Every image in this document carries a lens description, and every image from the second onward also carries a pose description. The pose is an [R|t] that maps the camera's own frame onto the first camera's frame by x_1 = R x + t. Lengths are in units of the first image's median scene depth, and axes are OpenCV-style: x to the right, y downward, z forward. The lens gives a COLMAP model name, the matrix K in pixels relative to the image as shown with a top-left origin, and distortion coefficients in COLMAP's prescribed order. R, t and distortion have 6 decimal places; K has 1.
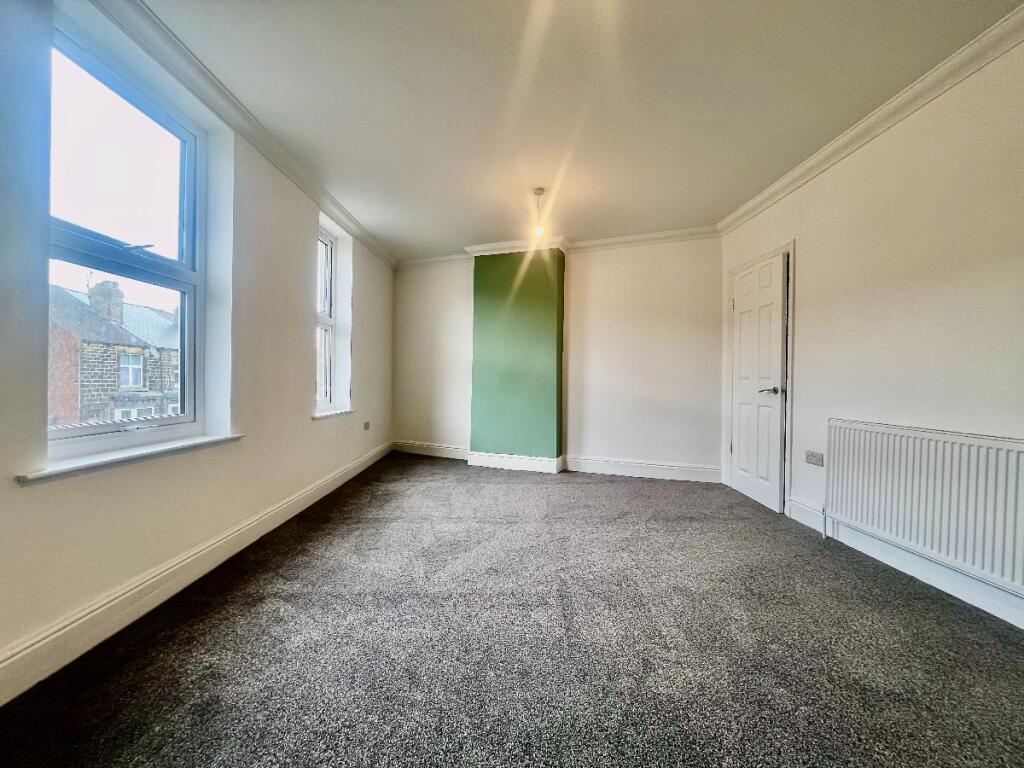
lens RADIAL K [[409.5, 0, 508.5], [0, 409.5, 387.8], [0, 0, 1]] dist [-0.008675, 0.000893]
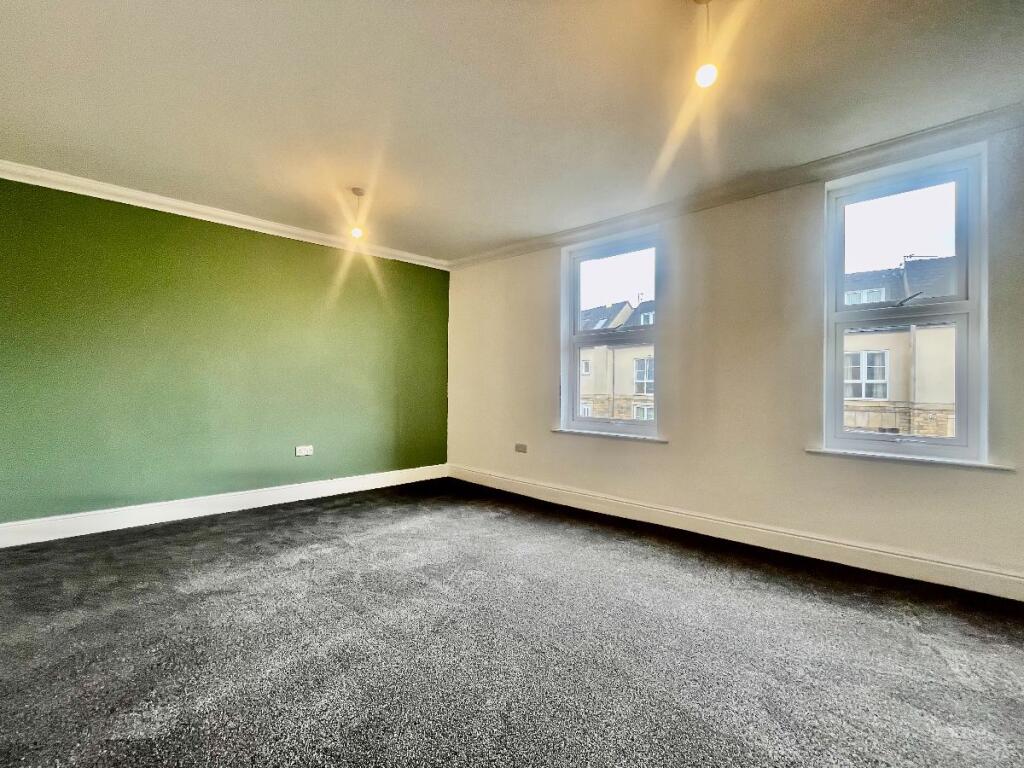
lens RADIAL K [[409.5, 0, 509.5], [0, 409.5, 386.1], [0, 0, 1]] dist [-0.008675, 0.000893]
pose [[-0.633672, -0.023958, -0.773231, 0.540850], [-0.033648, 0.999428, -0.003392, -0.030766], [0.772870, 0.023868, -0.634116, 1.105790]]
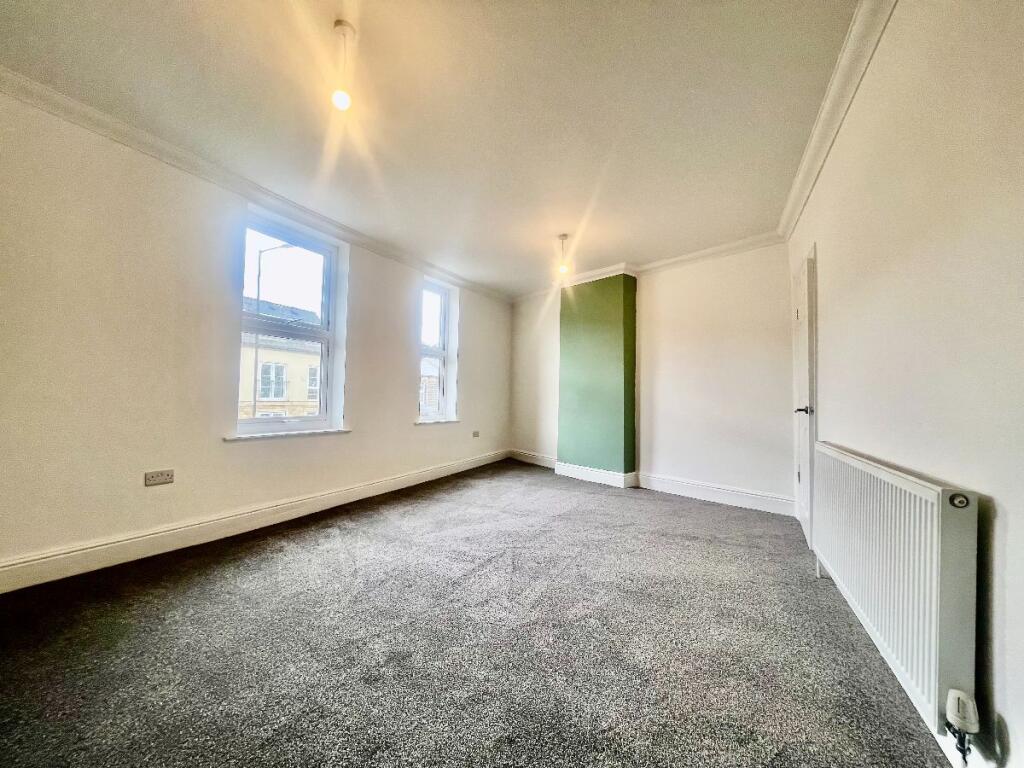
lens RADIAL K [[409.5, 0, 504.7], [0, 409.5, 386.2], [0, 0, 1]] dist [-0.008675, 0.000893]
pose [[0.882828, -0.005883, -0.469660, 0.475490], [-0.018250, 0.998737, -0.046815, 0.007286], [0.469342, 0.049901, 0.881605, -0.096611]]
